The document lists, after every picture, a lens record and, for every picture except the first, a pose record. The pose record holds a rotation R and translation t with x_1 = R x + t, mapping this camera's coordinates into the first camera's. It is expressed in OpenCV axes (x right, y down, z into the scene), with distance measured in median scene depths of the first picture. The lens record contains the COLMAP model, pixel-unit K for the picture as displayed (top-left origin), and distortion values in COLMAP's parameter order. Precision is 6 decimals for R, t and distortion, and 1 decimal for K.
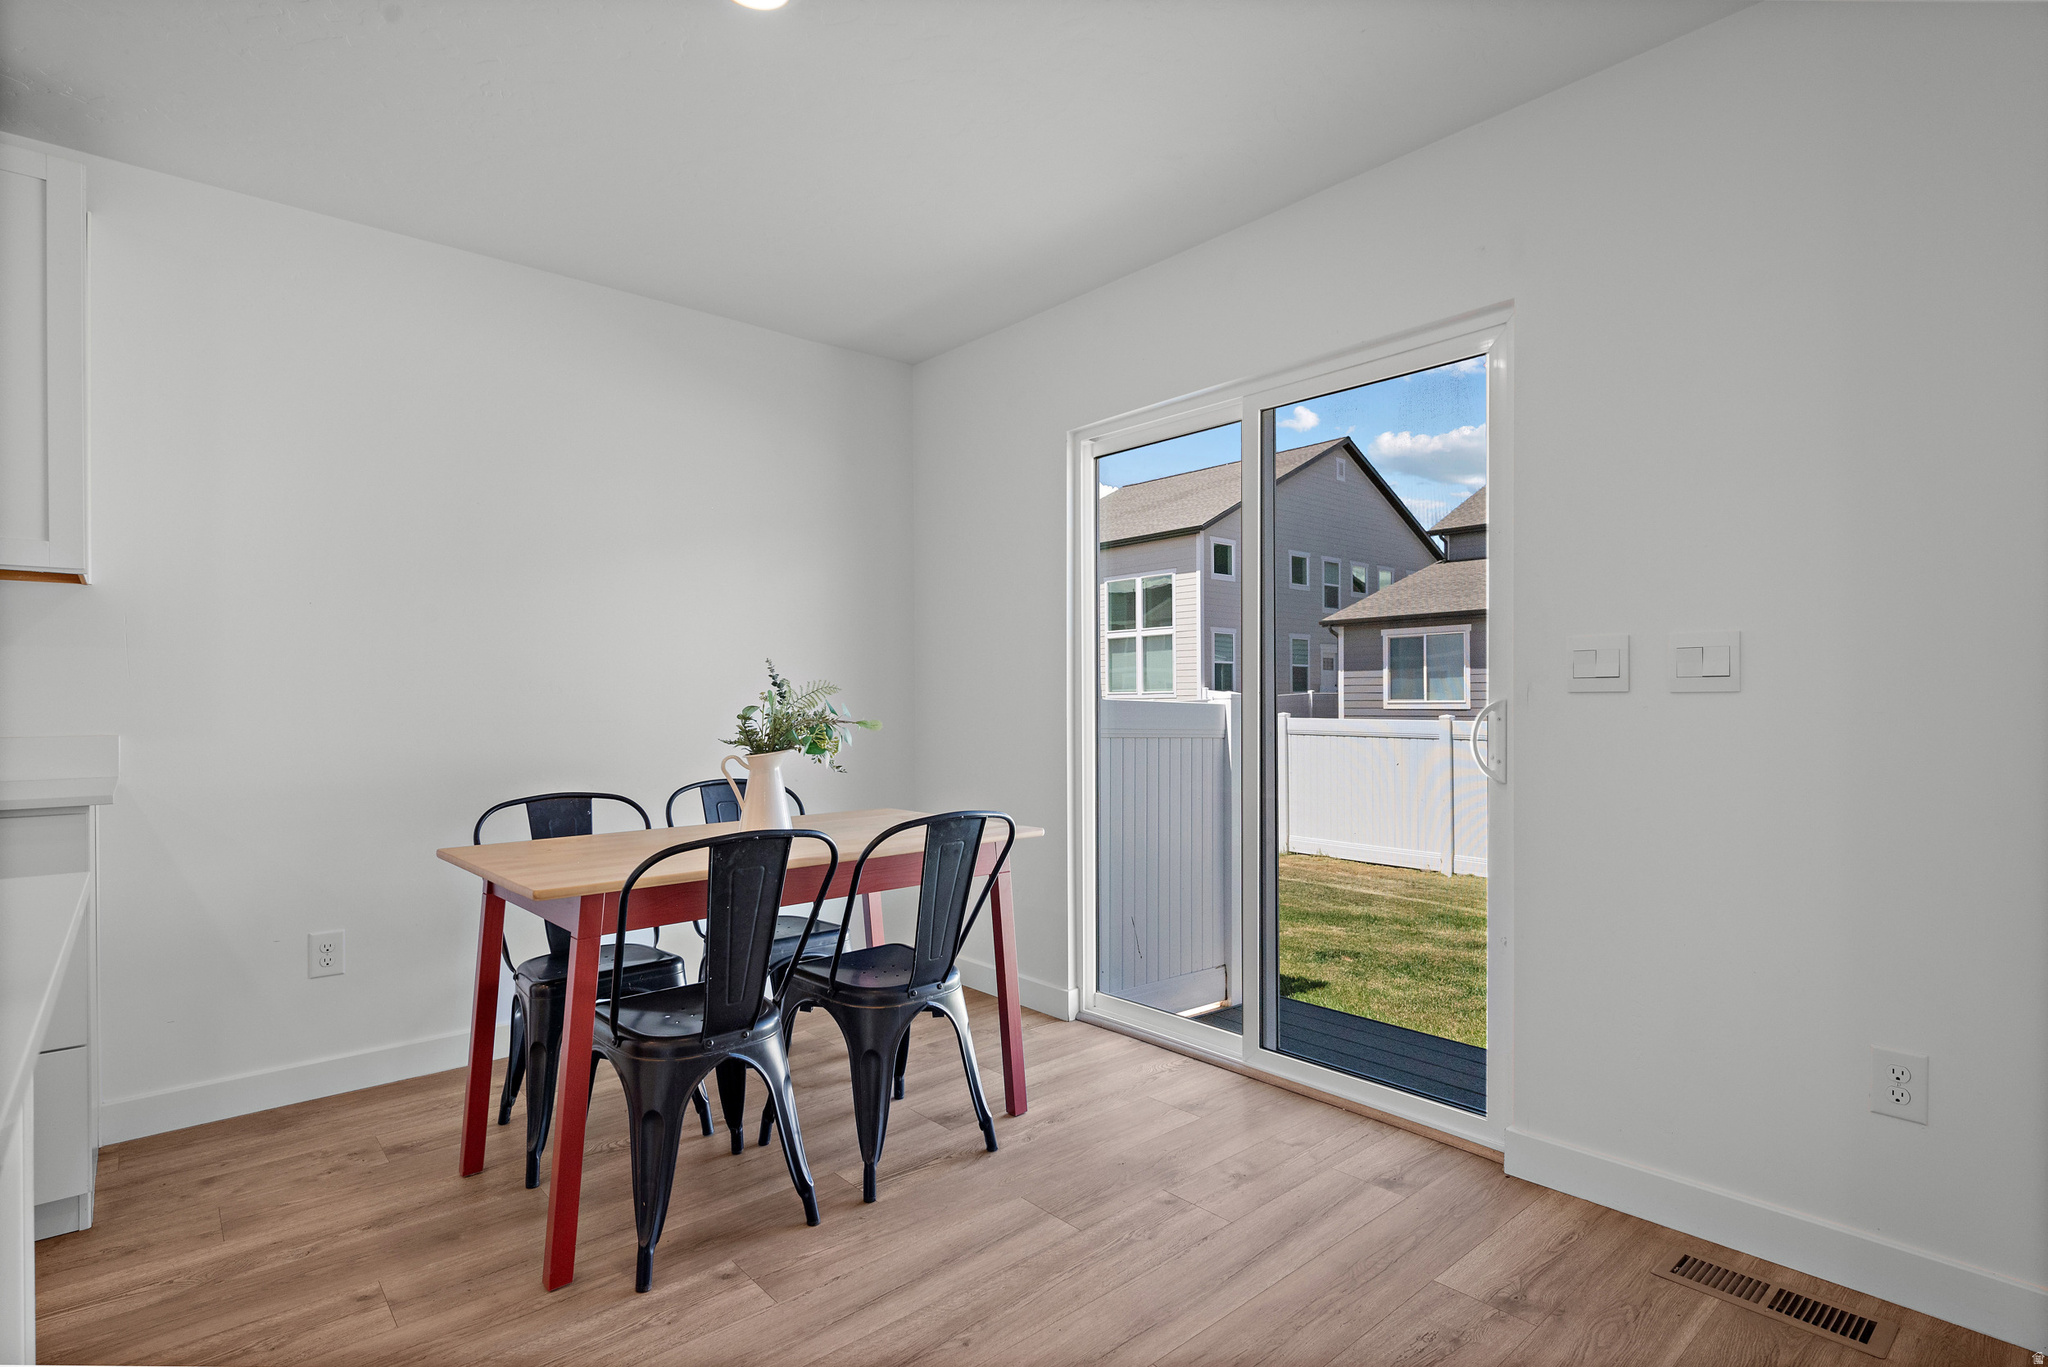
lens RADIAL K [[1011.5, 0, 1024.0], [0, 1011.5, 683.5], [0, 0, 1]] dist [0.000363, -0.000002]
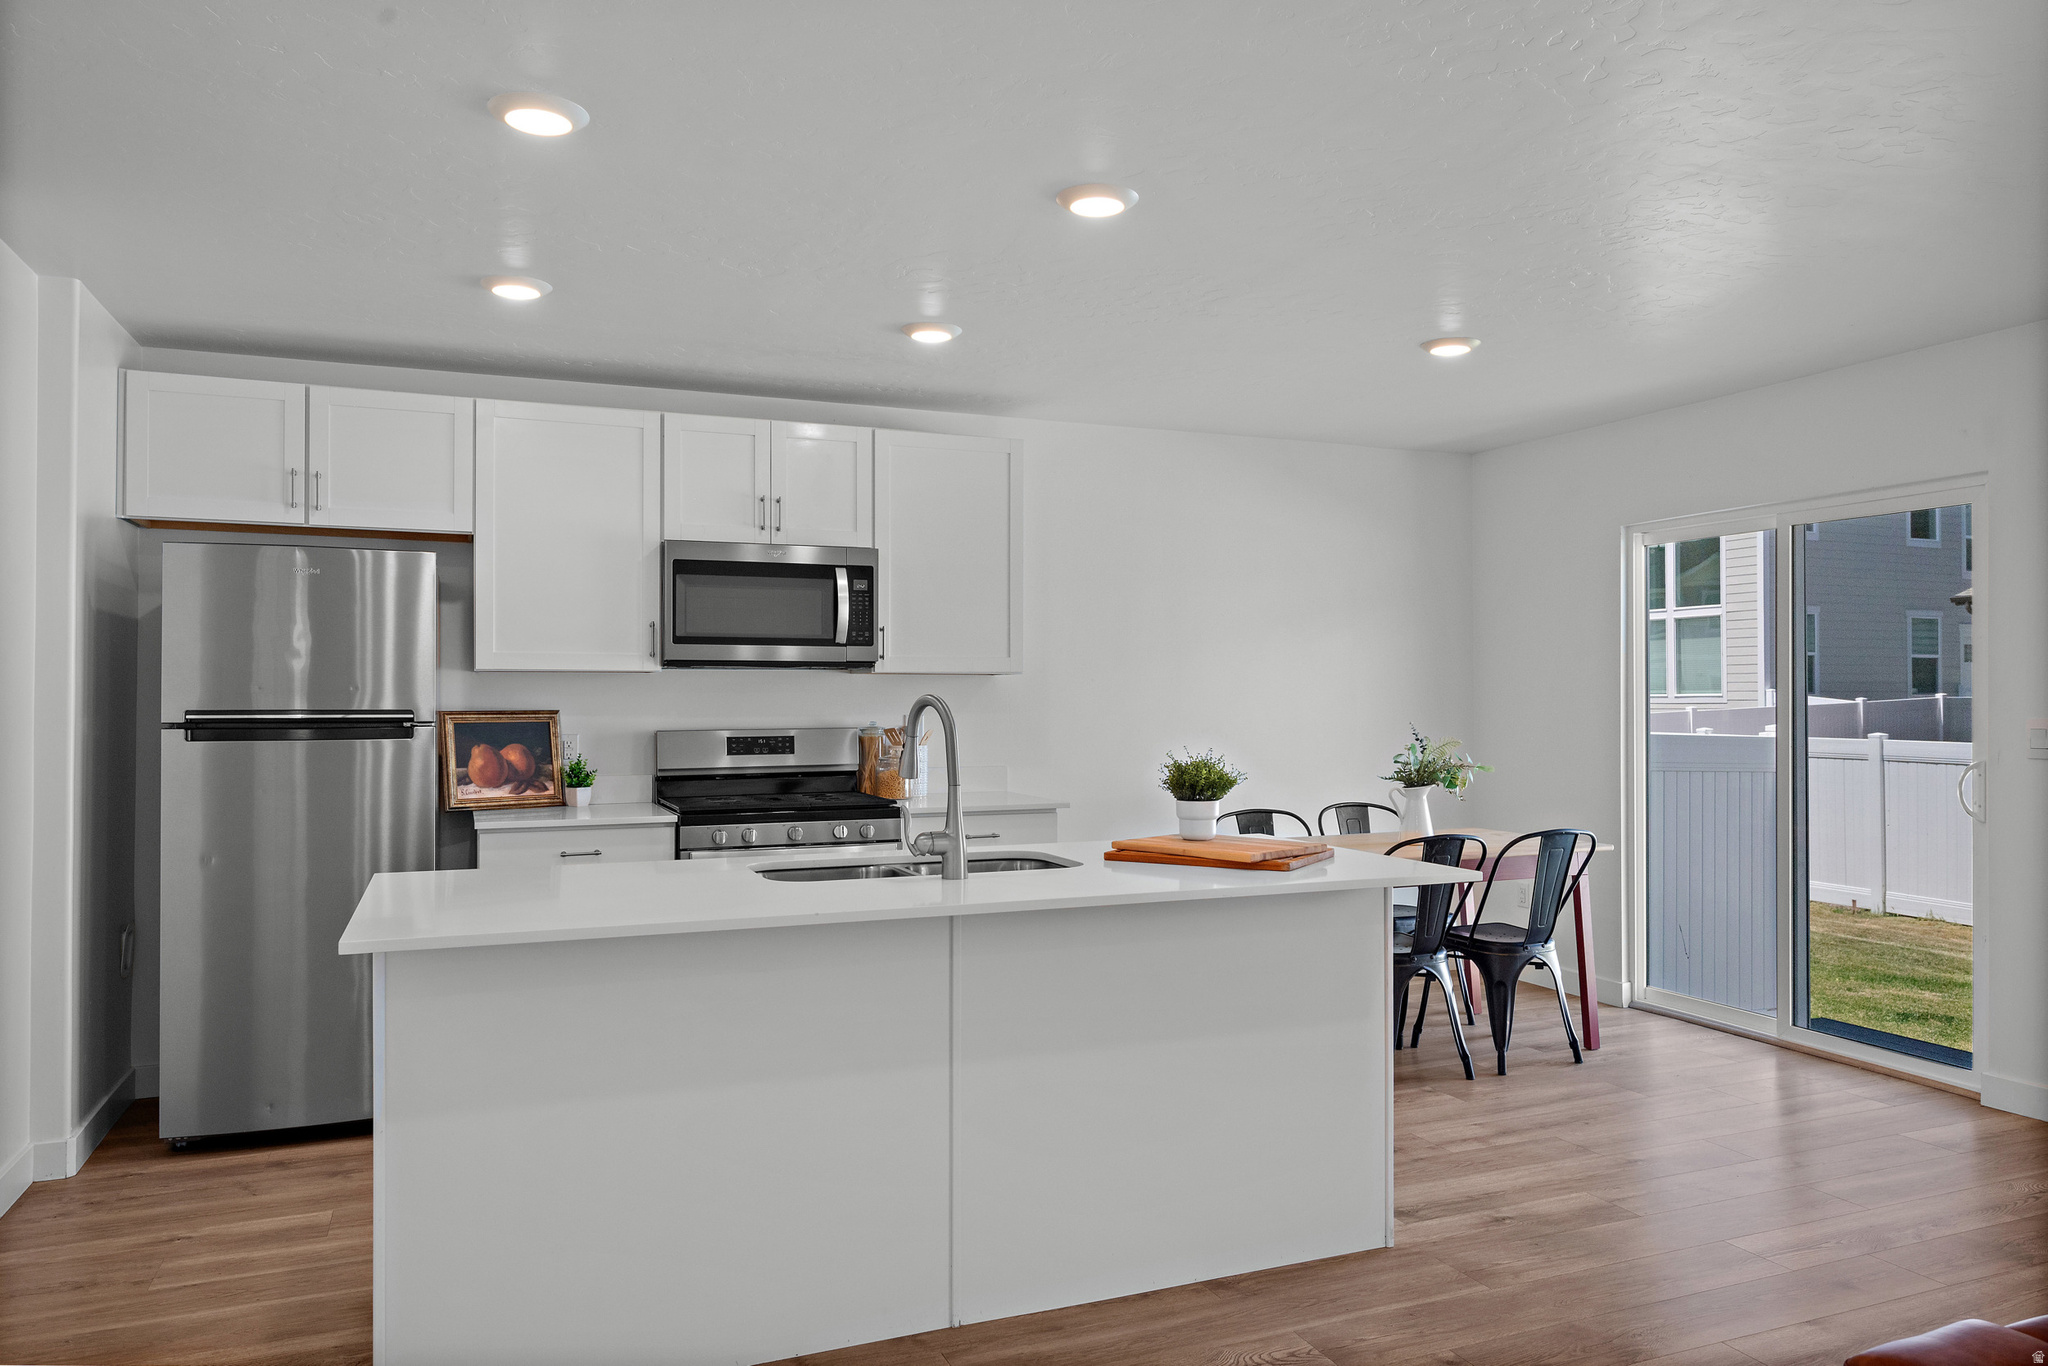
lens RADIAL K [[1372.1, 0, 1041.9], [0, 1372.1, 675.7], [0, 0, 1]] dist [0.005277, 0.001952]
pose [[0.951199, -0.000146, -0.308579, -0.146159], [0.000977, 0.999996, 0.002538, -0.096205], [0.308577, -0.002715, 0.951195, -1.048496]]
